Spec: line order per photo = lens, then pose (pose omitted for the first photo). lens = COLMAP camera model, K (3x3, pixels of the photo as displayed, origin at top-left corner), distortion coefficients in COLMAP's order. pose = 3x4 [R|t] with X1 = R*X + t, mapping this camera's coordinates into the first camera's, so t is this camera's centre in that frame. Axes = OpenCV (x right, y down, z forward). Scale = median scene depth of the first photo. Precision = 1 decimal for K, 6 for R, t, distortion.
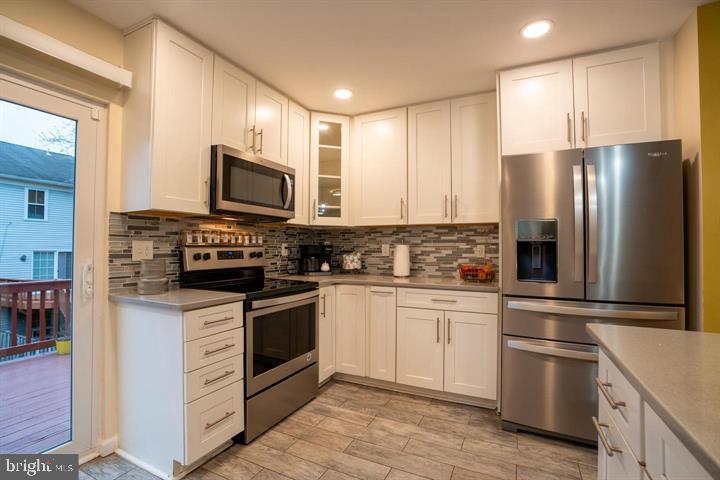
lens RADIAL K [[332.5, 0, 359.6], [0, 332.5, 243.6], [0, 0, 1]] dist [-0.039243, 0.008779]
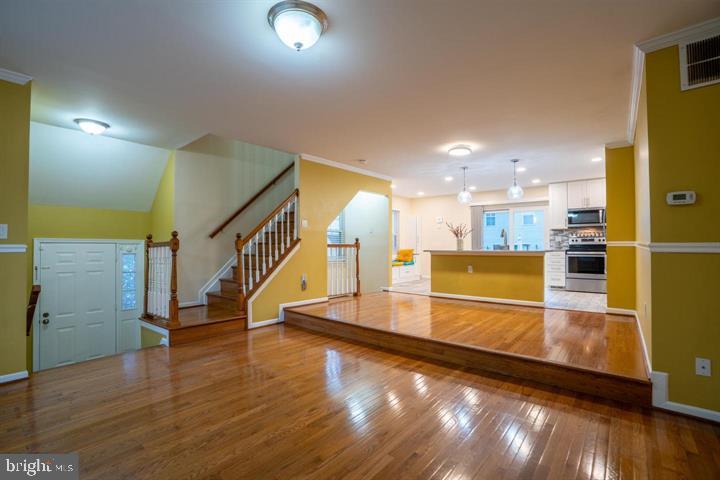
lens RADIAL K [[332.5, 0, 361.9], [0, 332.5, 240.3], [0, 0, 1]] dist [-0.039243, 0.008779]
pose [[-0.223115, -0.020903, -0.974568, 3.019727], [0.012789, 0.999621, -0.024369, 0.085142], [0.974708, -0.017901, -0.222763, -0.332768]]
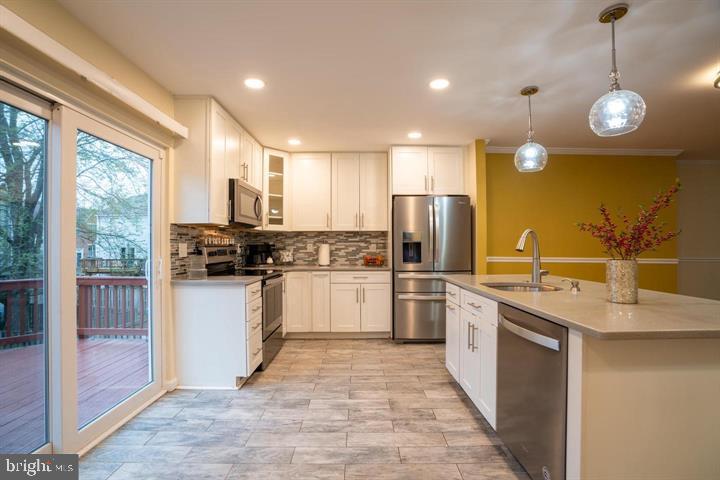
lens RADIAL K [[332.5, 0, 357.9], [0, 332.5, 245.6], [0, 0, 1]] dist [-0.039243, 0.008779]
pose [[0.897821, -0.007450, 0.440297, -0.506013], [0.000640, 0.999878, 0.015613, -0.015964], [-0.440360, -0.013736, 0.897716, -0.512100]]
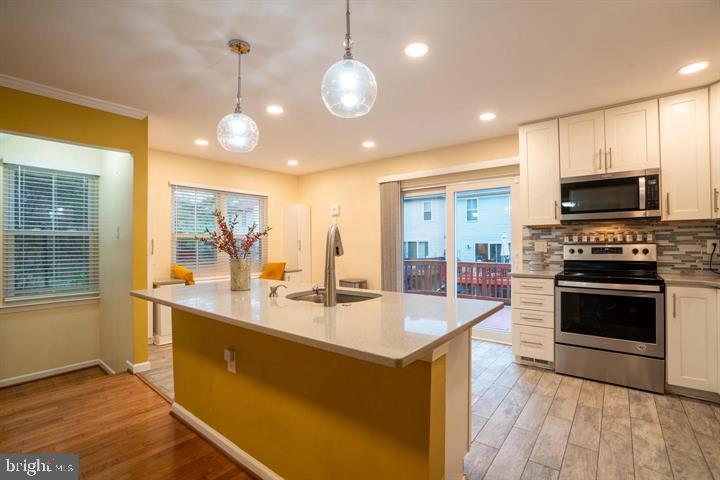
lens RADIAL K [[332.5, 0, 360.1], [0, 332.5, 239.8], [0, 0, 1]] dist [-0.039243, 0.008779]
pose [[-0.217888, -0.009732, -0.975925, 1.090175], [0.021123, 0.999669, -0.014685, -0.008886], [0.975745, -0.023814, -0.217610, 0.354253]]
